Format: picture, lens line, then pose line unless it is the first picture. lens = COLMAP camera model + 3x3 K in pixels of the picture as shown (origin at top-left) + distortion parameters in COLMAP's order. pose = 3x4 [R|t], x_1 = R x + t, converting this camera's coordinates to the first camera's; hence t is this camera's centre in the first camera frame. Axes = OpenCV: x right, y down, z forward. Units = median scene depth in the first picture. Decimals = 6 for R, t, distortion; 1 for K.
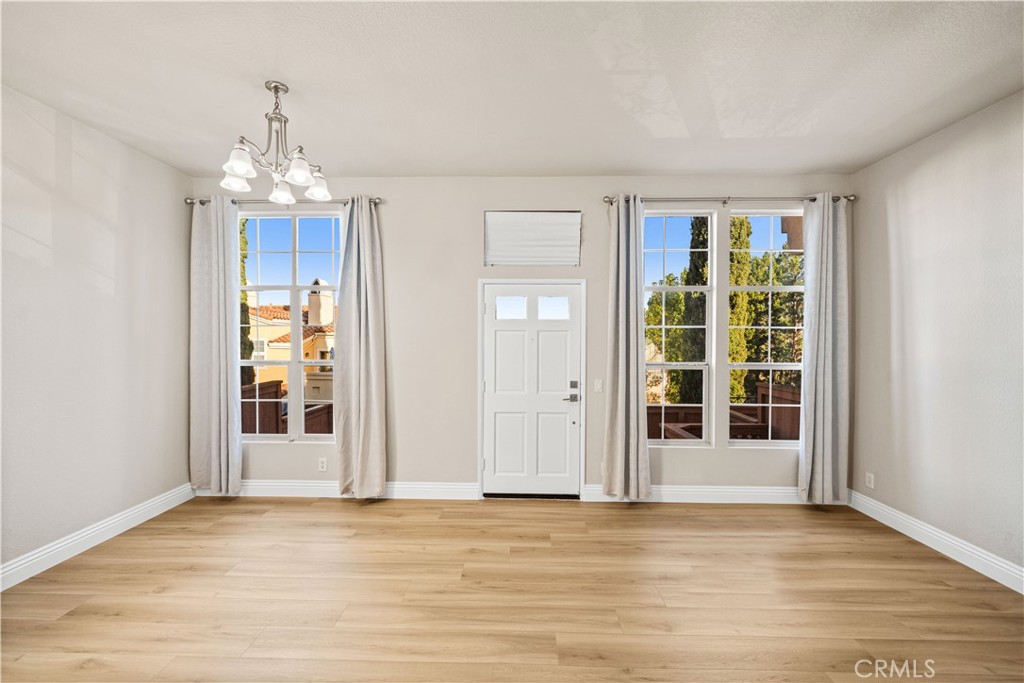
lens RADIAL K [[425.7, 0, 511.6], [0, 425.7, 340.9], [0, 0, 1]] dist [-0.000199, 0.000292]
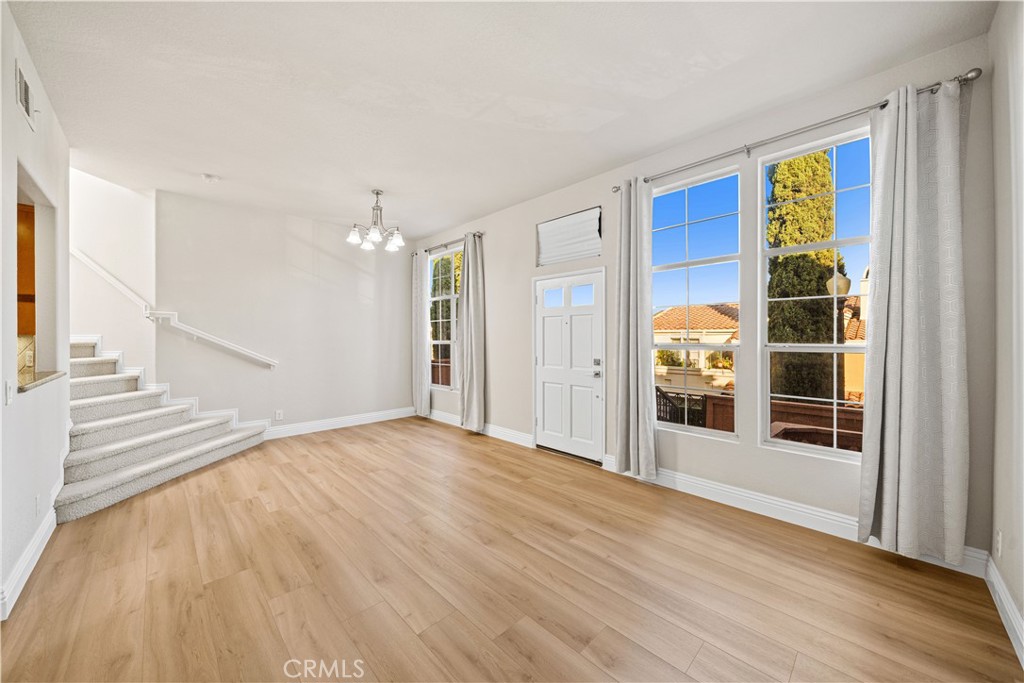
lens RADIAL K [[366.5, 0, 508.0], [0, 366.5, 336.8], [0, 0, 1]] dist [-0.000817, -0.000078]
pose [[0.715860, -0.005682, -0.698221, 0.664202], [-0.001827, 0.999948, -0.010011, 0.047281], [0.698242, 0.008443, 0.715812, 0.153160]]
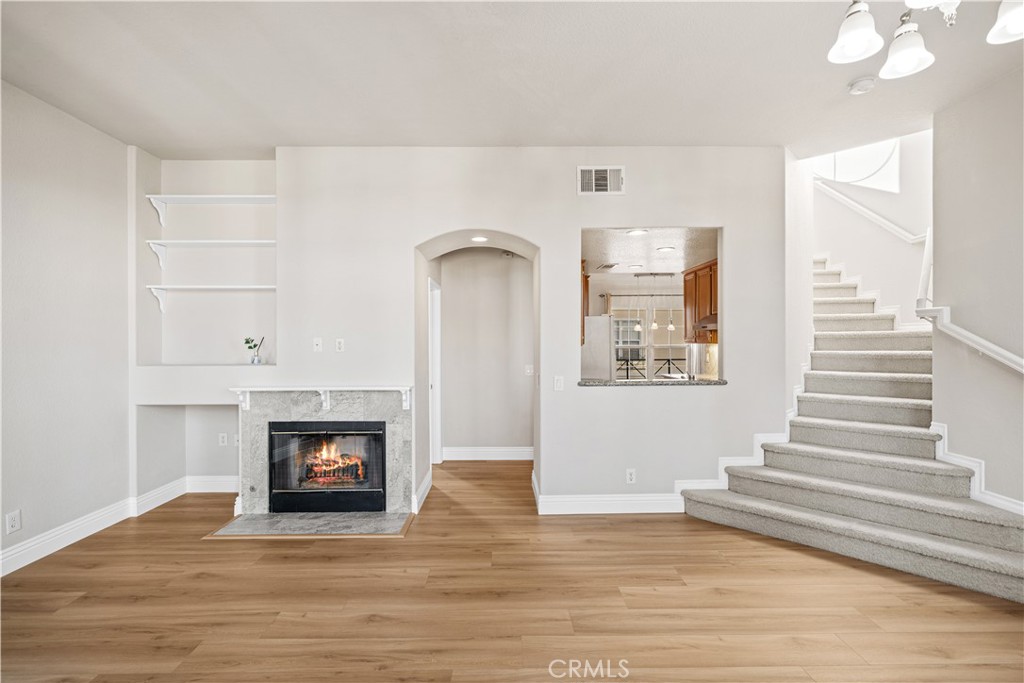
lens RADIAL K [[481.6, 0, 515.7], [0, 481.6, 346.8], [0, 0, 1]] dist [0.006045, 0.000167]
pose [[-0.998962, 0.001765, -0.045521, 0.009394], [0.000616, 0.999682, 0.025222, 0.015248], [0.045551, 0.025168, -0.998645, 1.033005]]
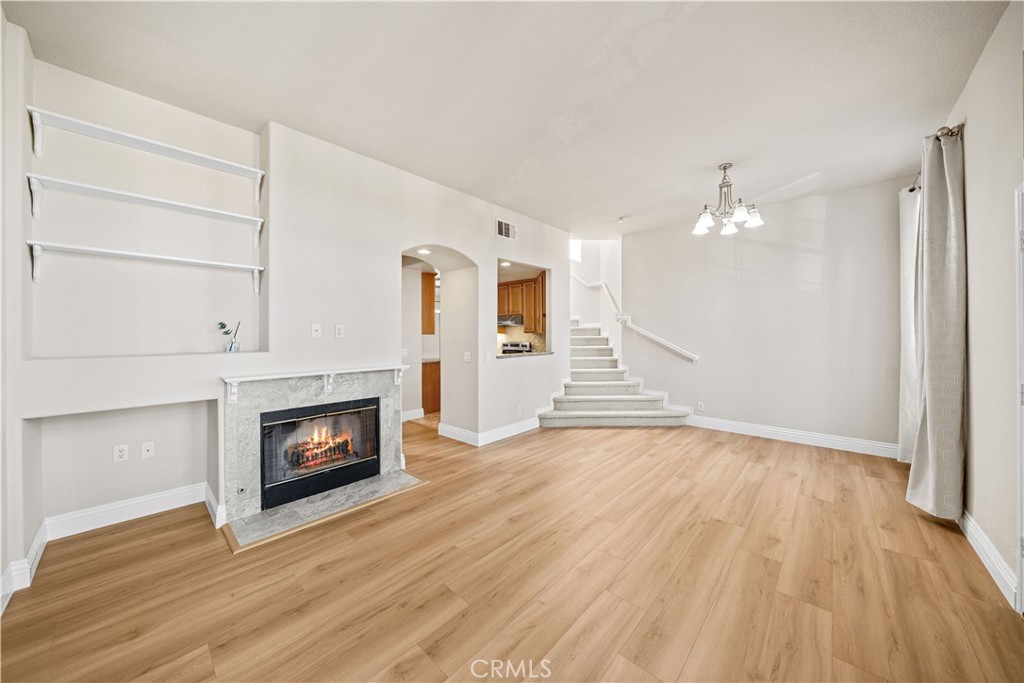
lens RADIAL K [[354.7, 0, 513.0], [0, 354.7, 337.4], [0, 0, 1]] dist [-0.001258, -0.000236]
pose [[-0.648549, 0.006977, -0.761141, 0.670810], [-0.007619, 0.999848, 0.015657, 0.034986], [0.761135, 0.015953, -0.648397, 0.826350]]
